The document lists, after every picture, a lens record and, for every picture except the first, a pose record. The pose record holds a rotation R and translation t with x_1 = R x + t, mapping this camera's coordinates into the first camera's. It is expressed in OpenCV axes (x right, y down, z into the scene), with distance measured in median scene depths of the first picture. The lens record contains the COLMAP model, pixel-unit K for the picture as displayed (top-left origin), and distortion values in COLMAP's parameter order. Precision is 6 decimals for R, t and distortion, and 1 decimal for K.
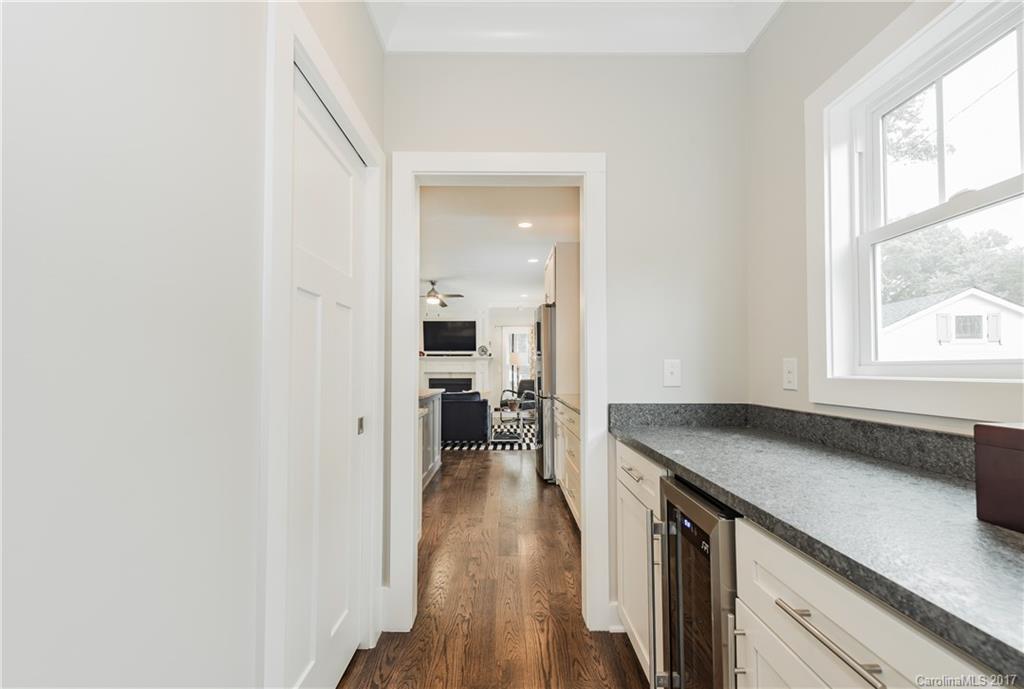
lens RADIAL K [[416.1, 0, 512.5], [0, 416.1, 358.1], [0, 0, 1]] dist [-0.000140, 0.000000]
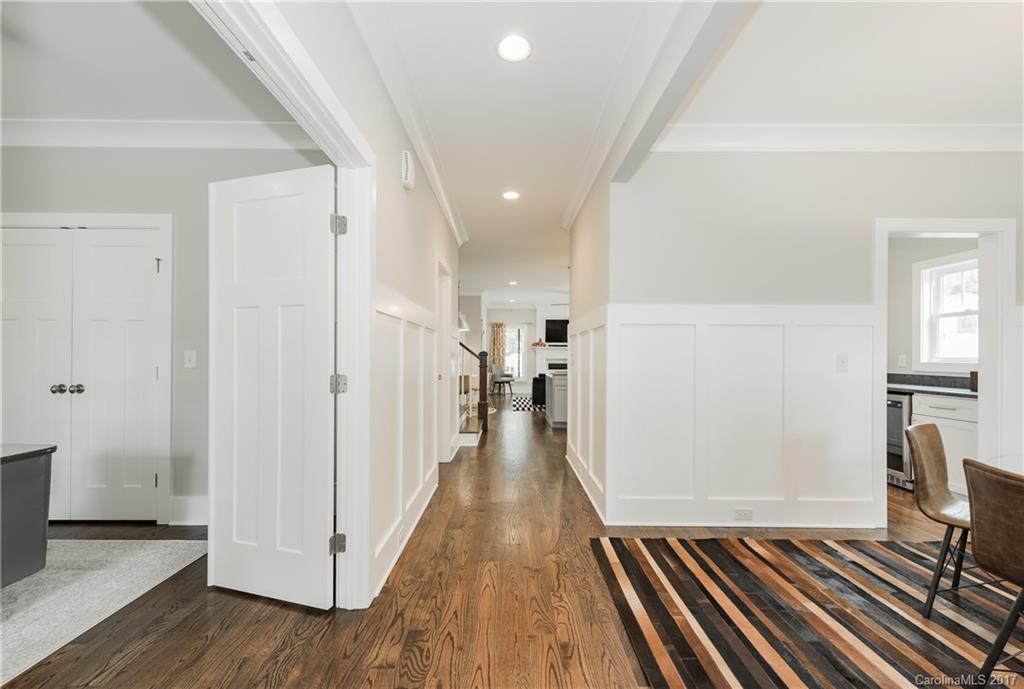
lens RADIAL K [[408.1, 0, 508.6], [0, 408.1, 354.3], [0, 0, 1]] dist [-0.000370, -0.000200]
pose [[0.999948, 0.000563, -0.010178, -2.105652], [-0.000310, 0.999691, 0.024872, -0.077955], [0.010189, -0.024867, 0.999639, -1.895587]]
